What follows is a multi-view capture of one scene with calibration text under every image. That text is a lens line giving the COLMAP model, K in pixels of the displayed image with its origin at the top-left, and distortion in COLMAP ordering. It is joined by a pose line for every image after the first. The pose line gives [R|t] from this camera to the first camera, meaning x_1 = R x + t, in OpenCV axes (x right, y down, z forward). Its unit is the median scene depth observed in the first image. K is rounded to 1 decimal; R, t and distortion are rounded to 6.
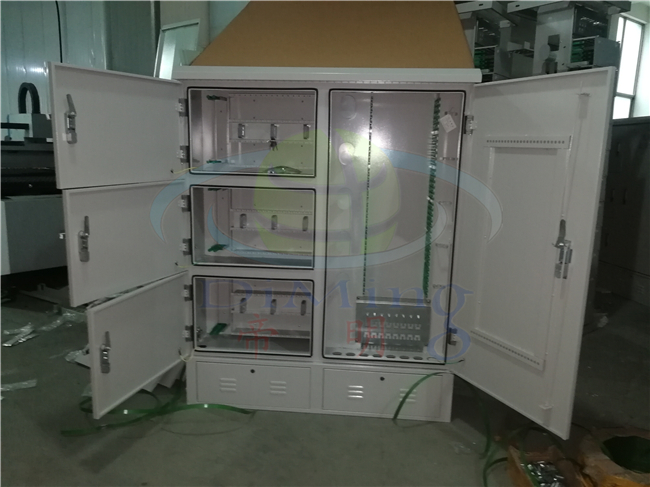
lens RADIAL K [[517.0, 0, 325.0], [0, 517.0, 243.5], [0, 0, 1]] dist [-0.031704, -0.012319]
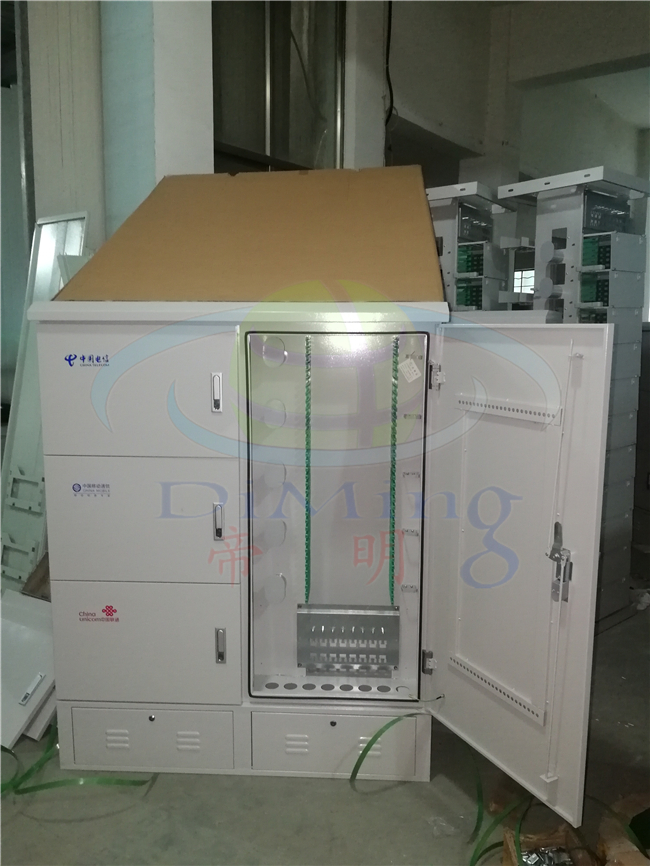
lens RADIAL K [[688.1, 0, 325.0], [0, 688.1, 433.0], [0, 0, 1]] dist [-0.003088, -0.047556]
pose [[0.998241, -0.025402, 0.053562, 0.058565], [0.028450, 0.997973, -0.056921, -0.086928], [-0.052008, 0.058345, 0.996941, 0.026295]]
